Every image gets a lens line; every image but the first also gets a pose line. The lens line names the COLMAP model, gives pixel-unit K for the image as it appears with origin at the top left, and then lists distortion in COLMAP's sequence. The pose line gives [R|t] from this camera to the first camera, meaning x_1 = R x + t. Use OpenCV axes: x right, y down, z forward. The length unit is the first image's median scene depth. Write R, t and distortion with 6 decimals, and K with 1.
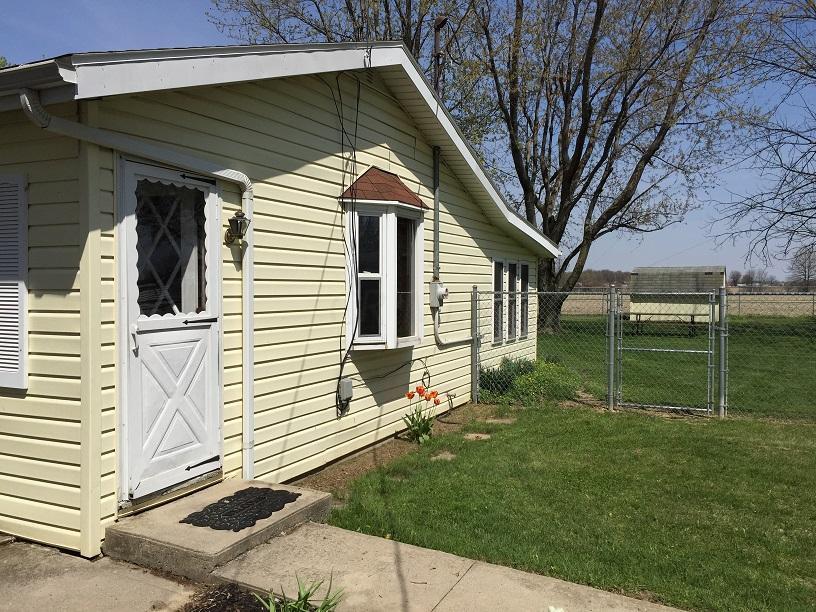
lens RADIAL K [[686.7, 0, 408.0], [0, 686.7, 306.0], [0, 0, 1]] dist [0.081781, 0.001147]
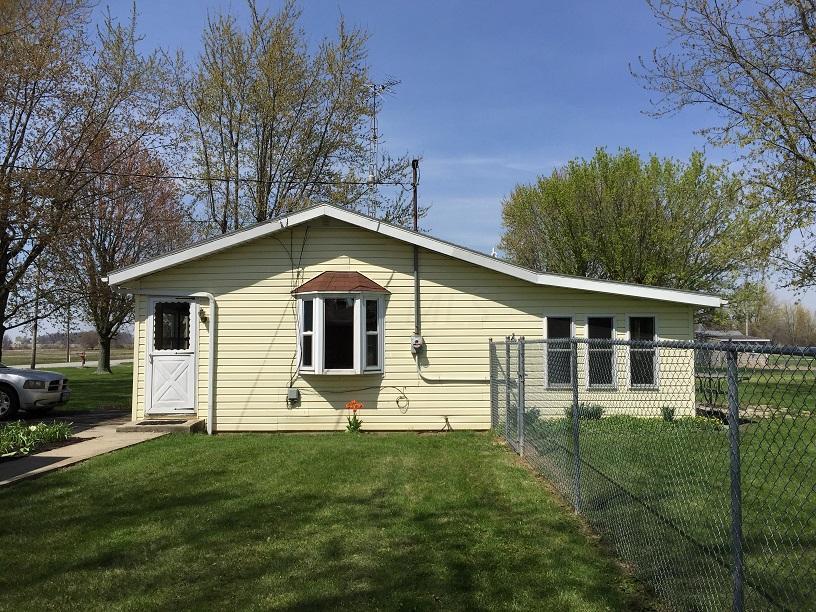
lens RADIAL K [[686.7, 0, 408.0], [0, 686.7, 306.0], [0, 0, 1]] dist [0.081781, 0.001147]
pose [[0.433300, -0.037128, -0.900485, 1.739502], [-0.022890, 0.998375, -0.052179, -0.027271], [0.900959, 0.043221, 0.431746, 0.456023]]
